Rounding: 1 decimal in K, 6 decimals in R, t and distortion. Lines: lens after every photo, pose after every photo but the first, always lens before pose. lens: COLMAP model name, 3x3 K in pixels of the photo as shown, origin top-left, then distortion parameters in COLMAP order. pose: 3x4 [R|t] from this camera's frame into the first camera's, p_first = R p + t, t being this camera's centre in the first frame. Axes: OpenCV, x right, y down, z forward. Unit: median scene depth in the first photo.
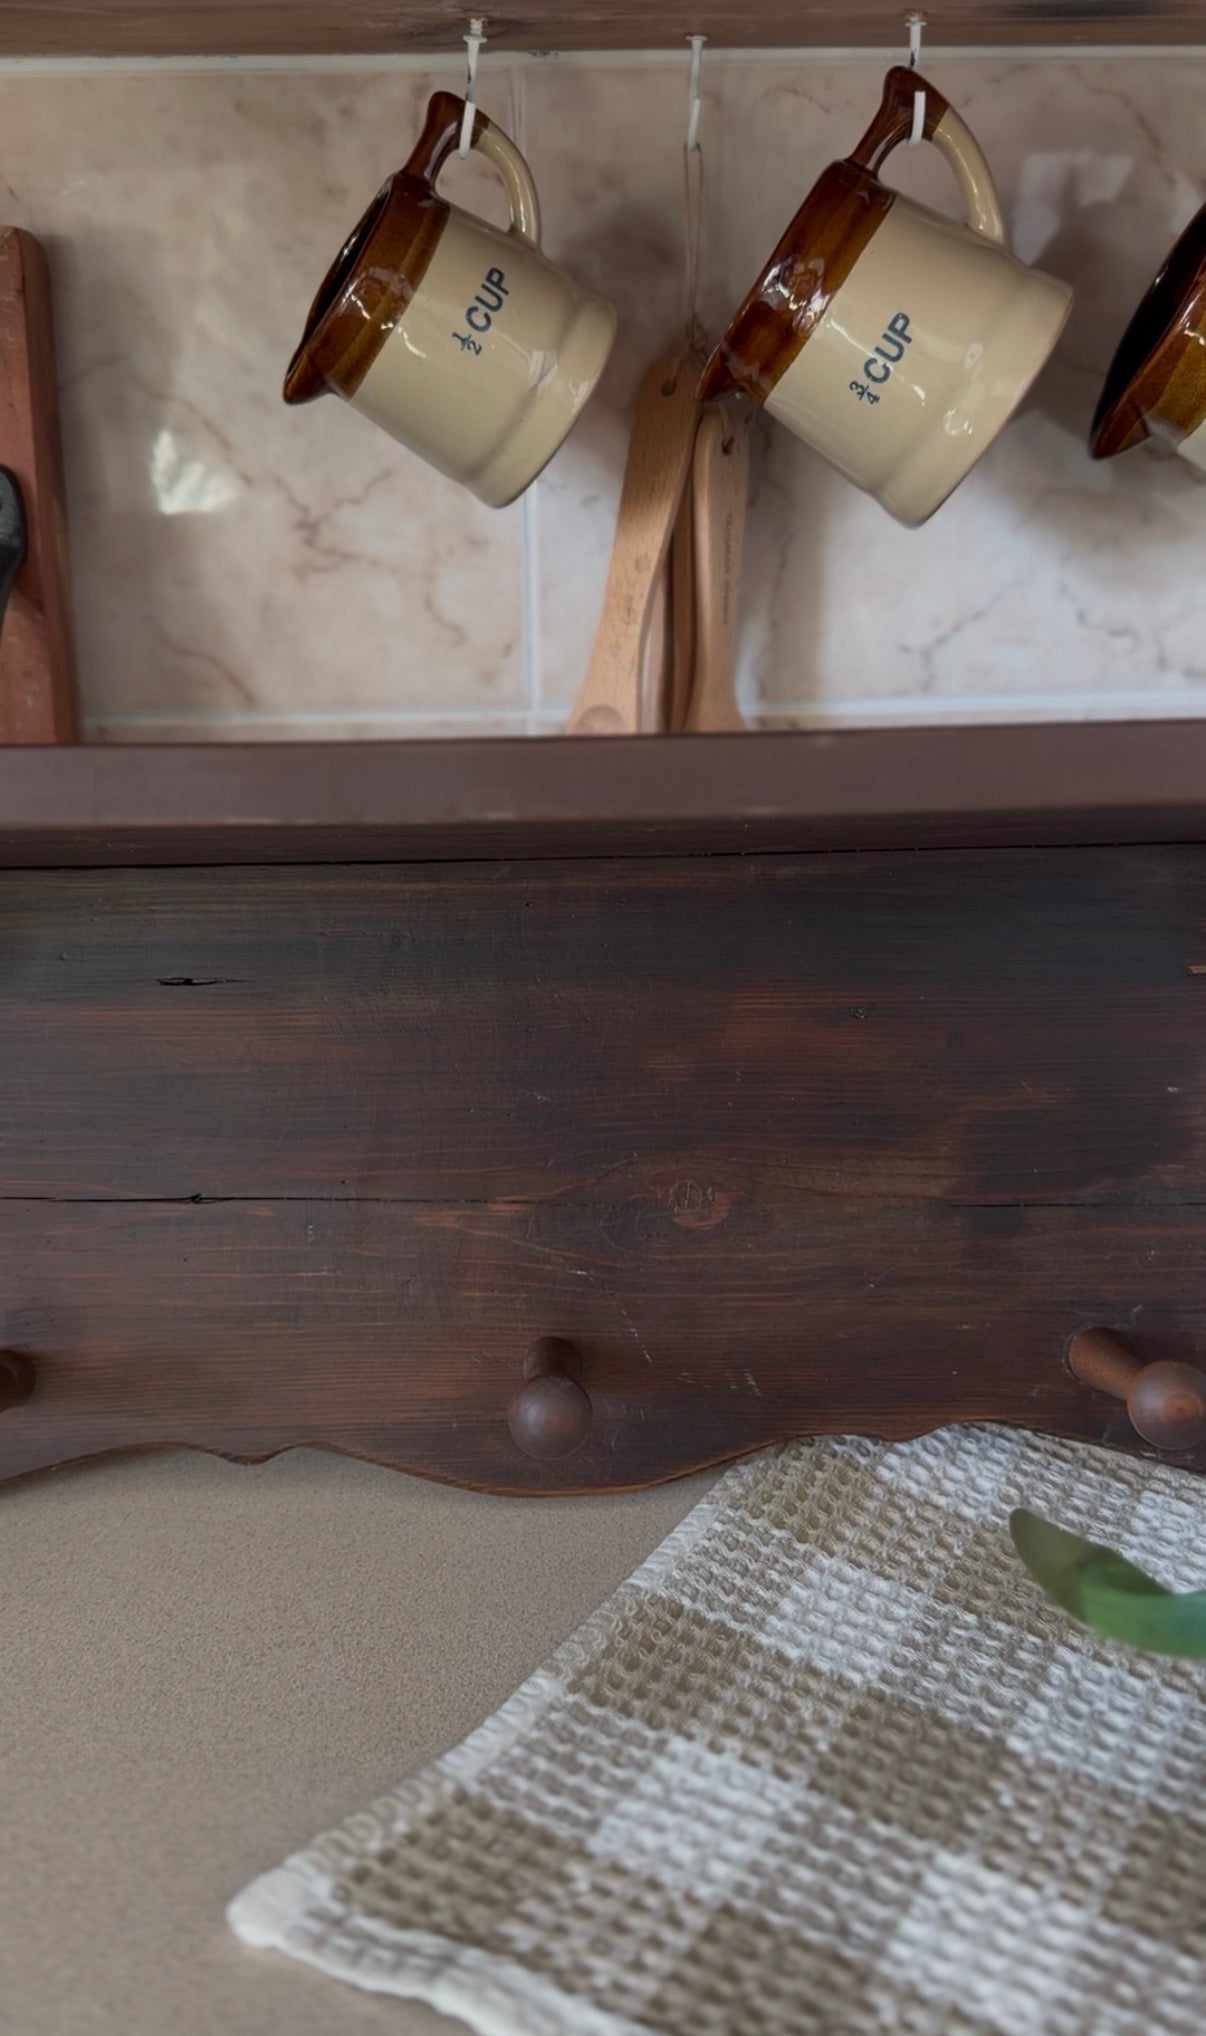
lens RADIAL K [[1841.9, 0, 603.0], [0, 1841.9, 1018.0], [0, 0, 1]] dist [0.167489, -0.415350]
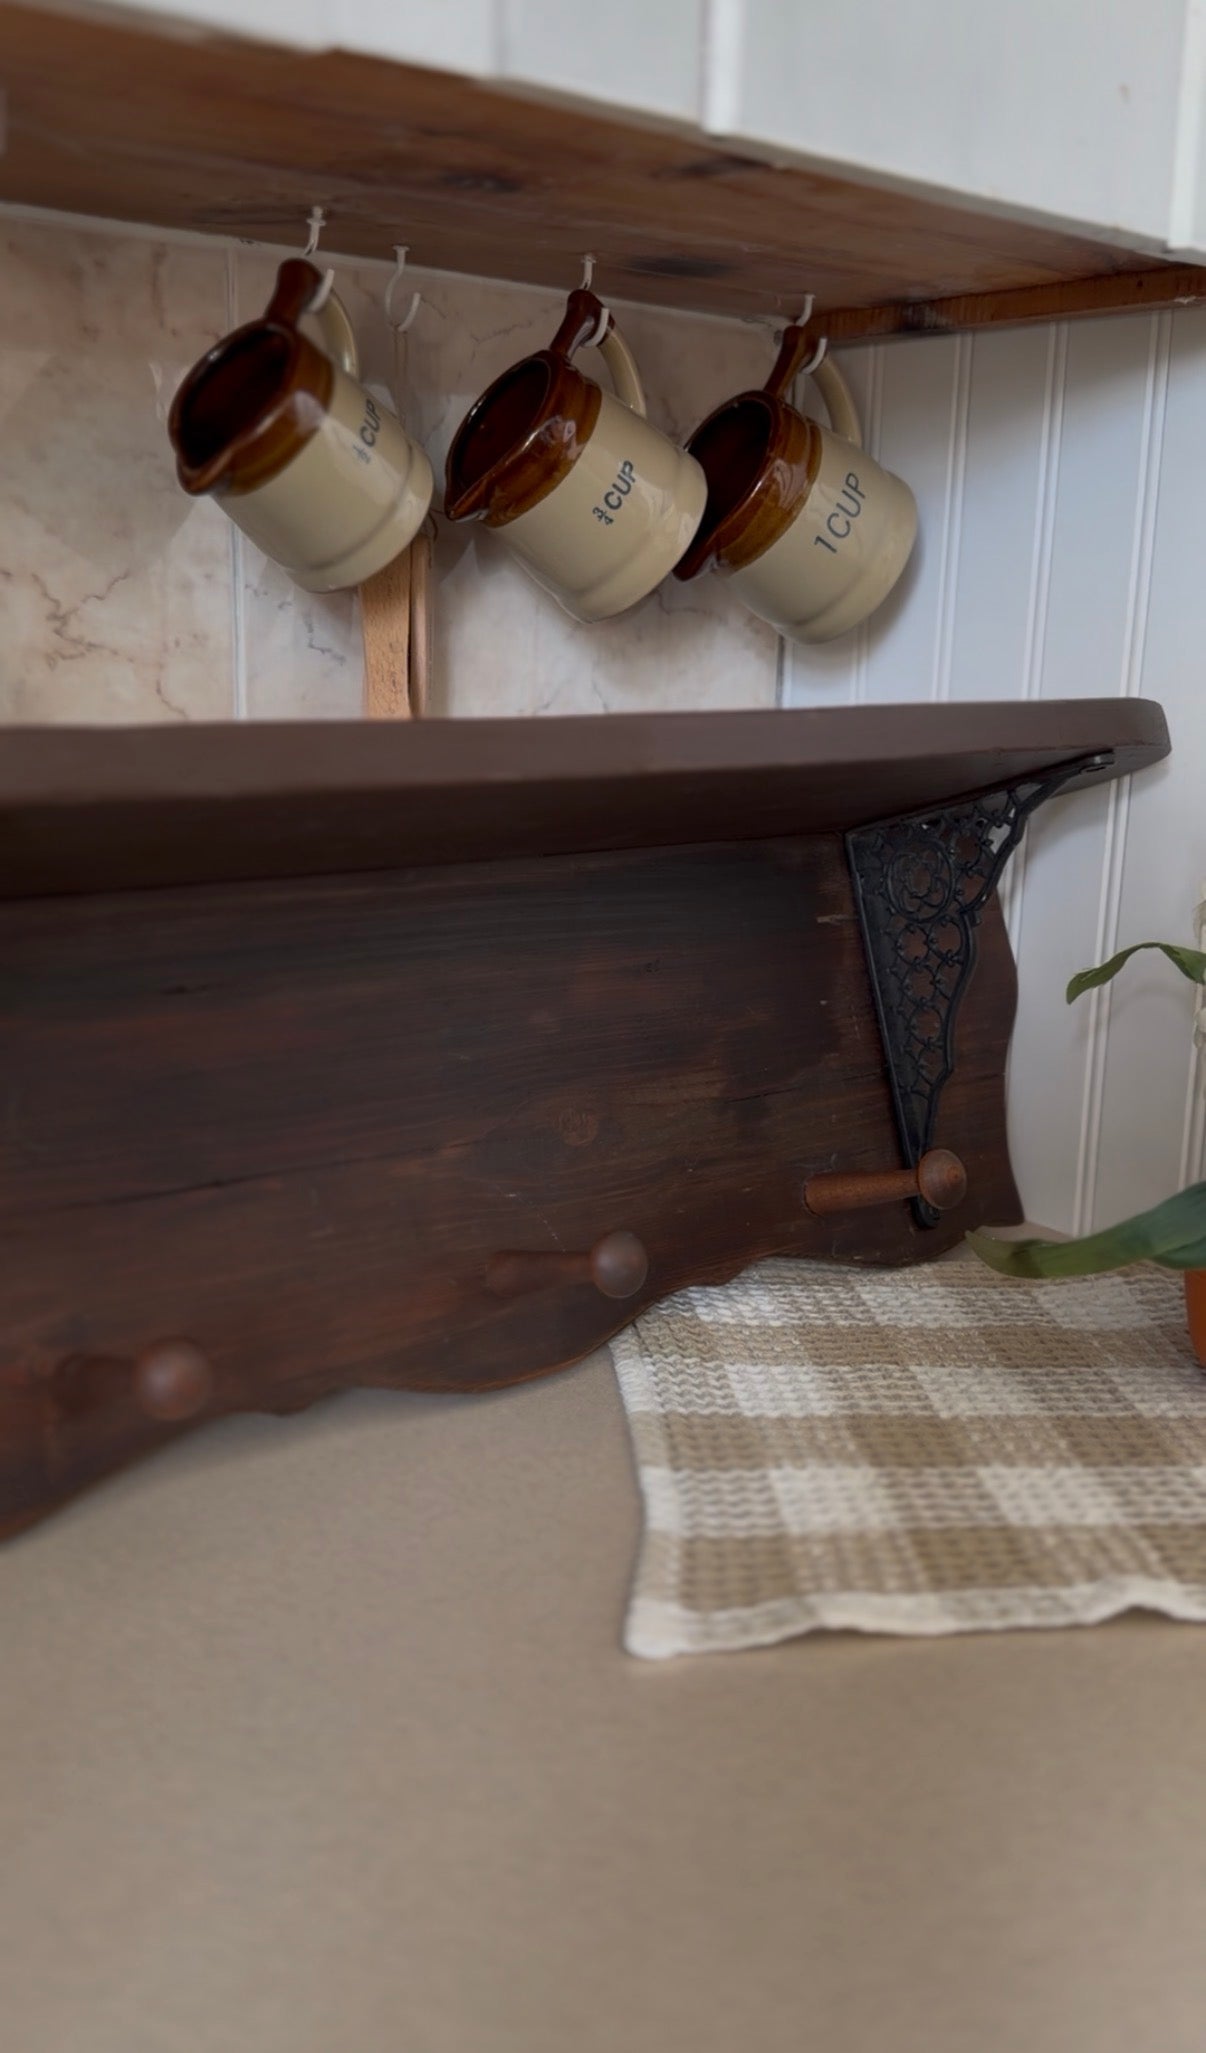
lens RADIAL K [[1824.4, 0, 603.0], [0, 1824.4, 1026.5], [0, 0, 1]] dist [0.168619, -0.432079]
pose [[0.785730, -0.103976, 0.609768, -0.729764], [0.182511, 0.980855, -0.067925, 0.127884], [-0.591031, 0.164660, 0.789664, -0.012925]]
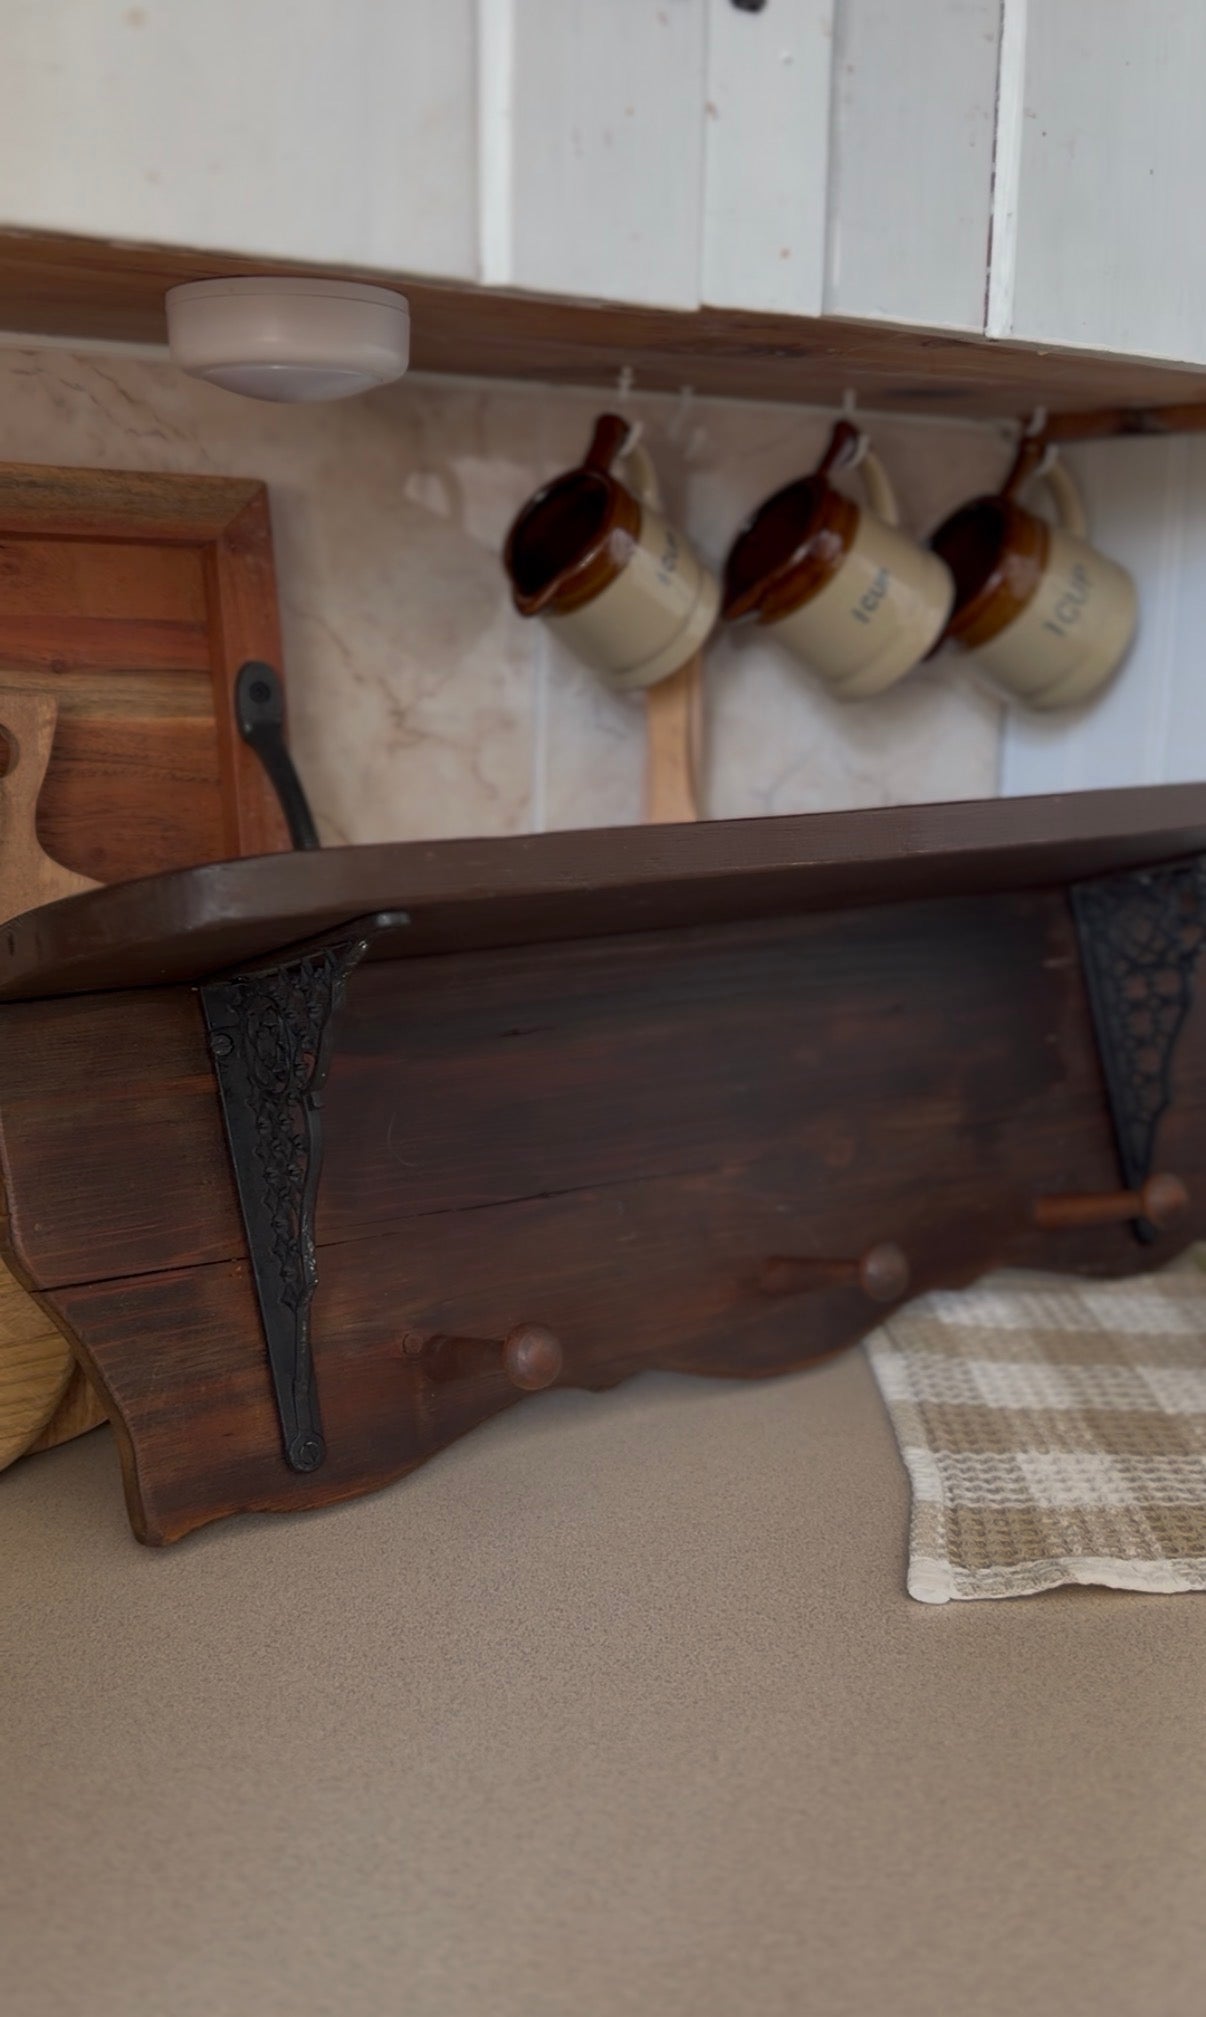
lens RADIAL K [[1828.7, 0, 602.1], [0, 1828.7, 999.1], [0, 0, 1]] dist [0.183881, -0.449493]
pose [[0.838287, -0.091201, 0.537547, -0.916125], [0.168260, 0.981062, -0.095949, 0.097193], [-0.518616, 0.170880, 0.837757, -0.142687]]
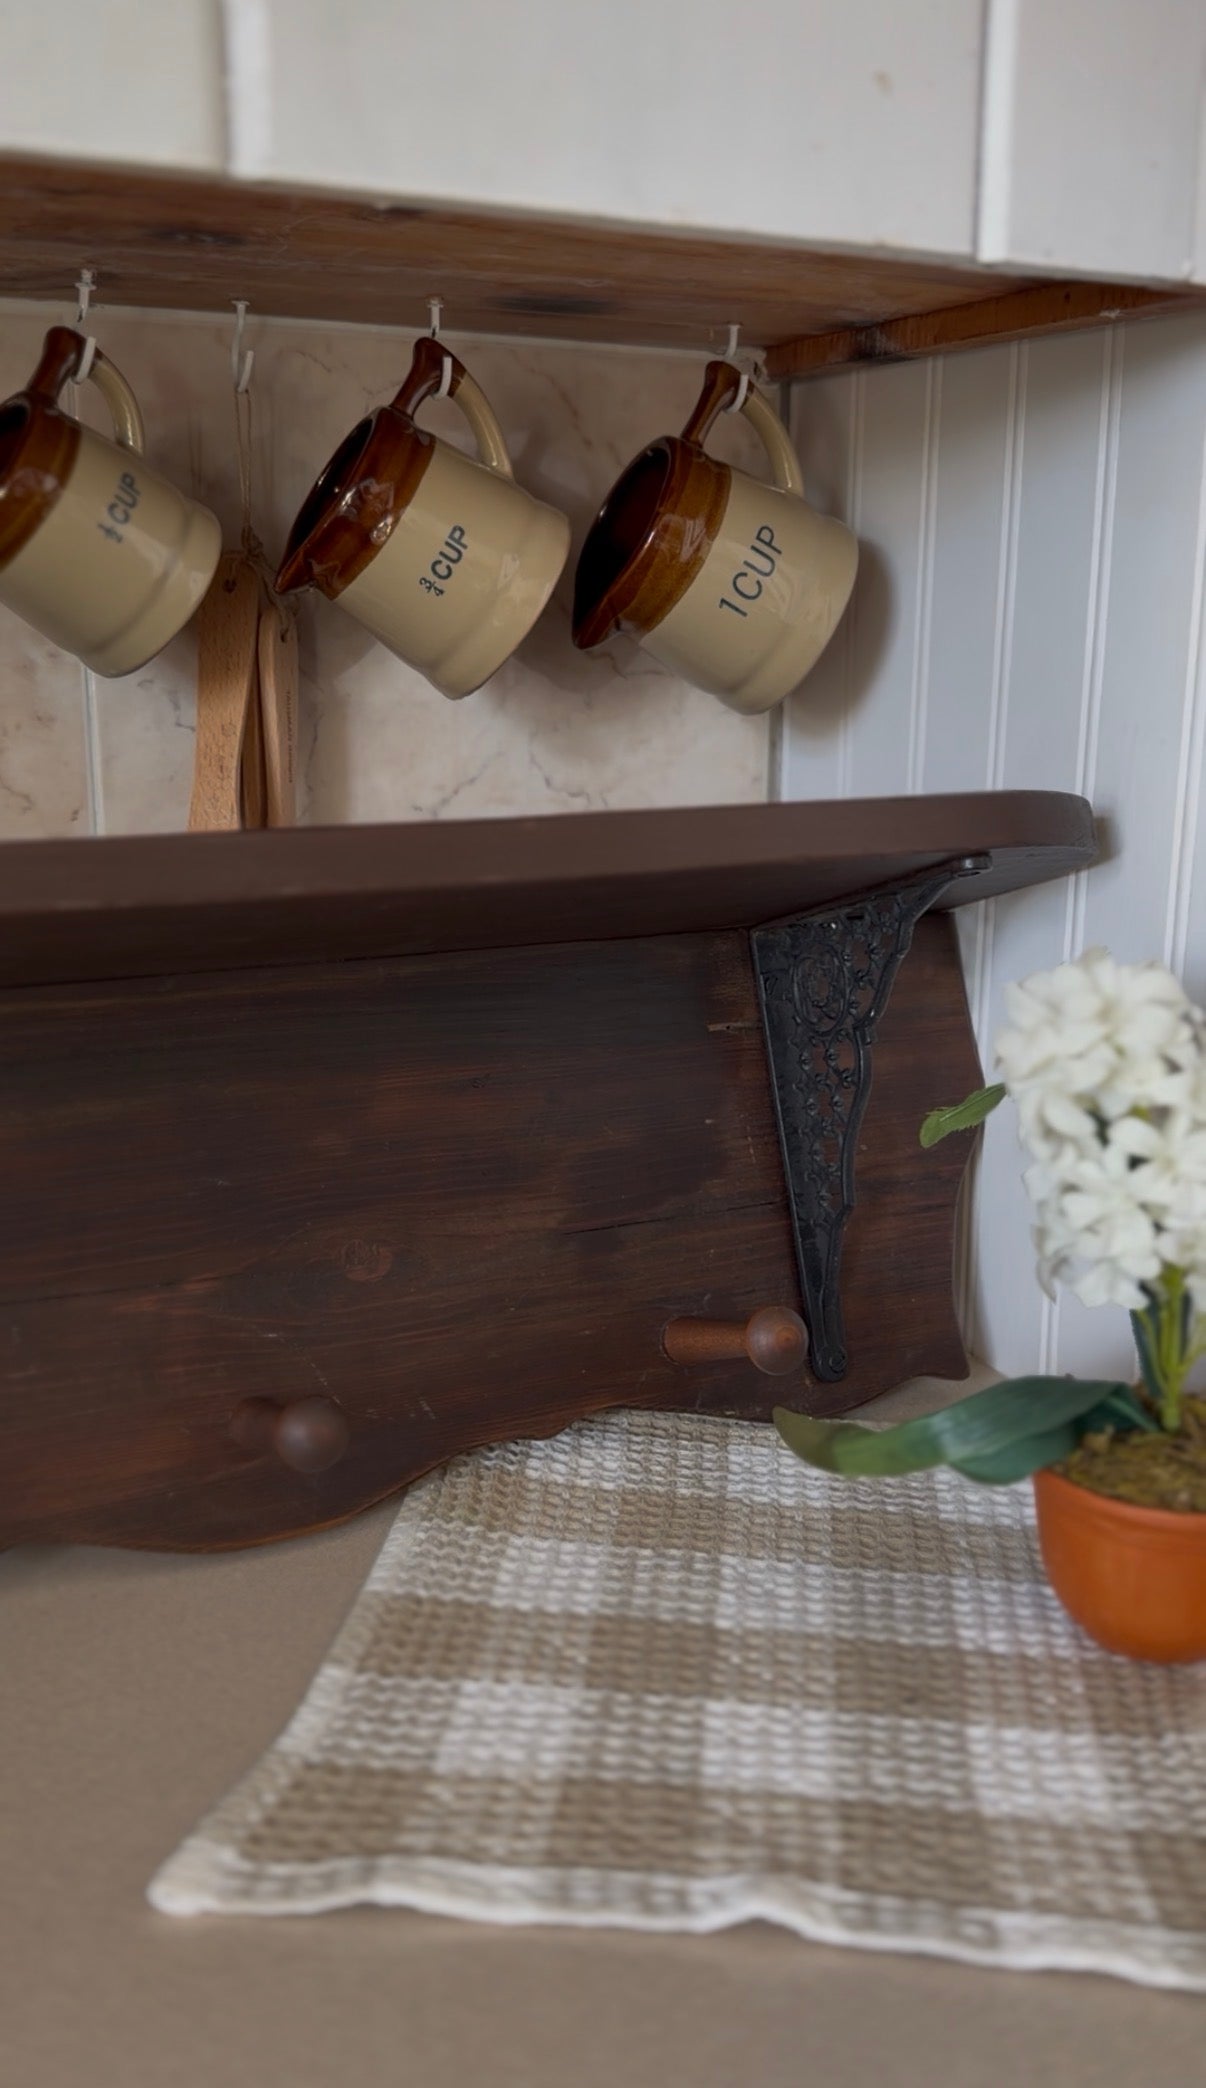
lens RADIAL K [[1821.8, 0, 604.8], [0, 1821.8, 1041.4], [0, 0, 1]] dist [0.181541, -0.487525]
pose [[0.902995, -0.078355, 0.422447, -0.301423], [0.131973, 0.986281, -0.099161, 0.104510], [-0.408881, 0.145293, 0.900947, -0.116720]]
